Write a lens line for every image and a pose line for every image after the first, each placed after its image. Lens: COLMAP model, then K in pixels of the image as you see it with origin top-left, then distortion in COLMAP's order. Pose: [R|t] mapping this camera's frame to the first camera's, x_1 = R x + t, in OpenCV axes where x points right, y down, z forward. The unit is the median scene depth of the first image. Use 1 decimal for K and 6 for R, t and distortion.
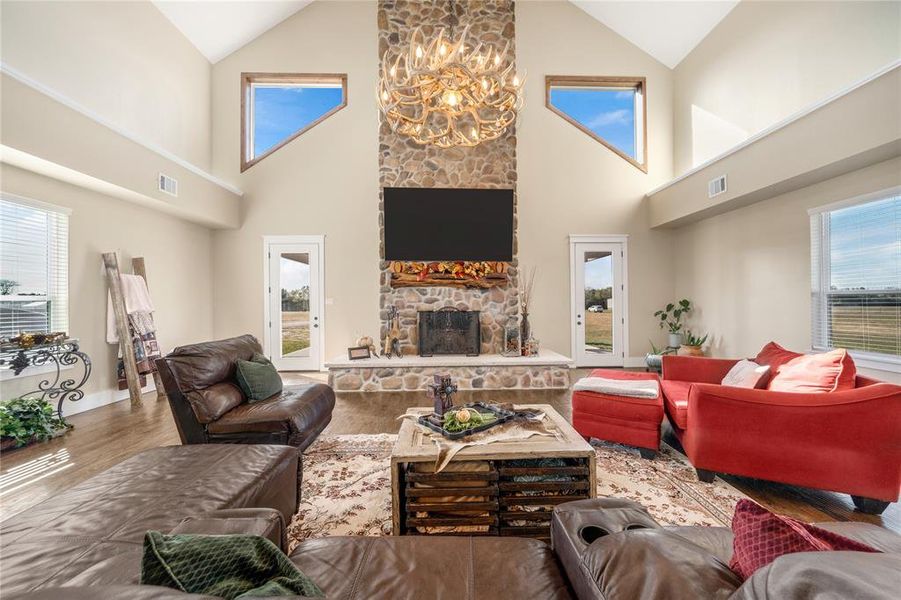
lens RADIAL K [[312.6, 0, 451.8], [0, 312.6, 298.8], [0, 0, 1]] dist [-0.000613, -0.000088]
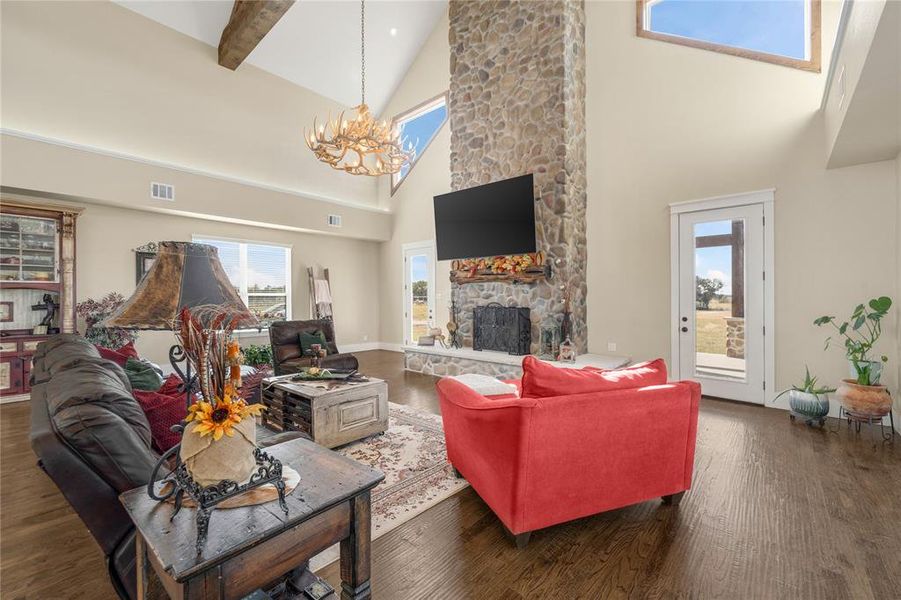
lens RADIAL K [[371.4, 0, 450.5], [0, 371.4, 300.0], [0, 0, 1]] dist [-0.000334, -0.000148]
pose [[0.731227, 0.009664, -0.682066, 0.671844], [0.004234, 0.999816, 0.018706, -0.004881], [0.682121, -0.016566, 0.731052, 0.044252]]
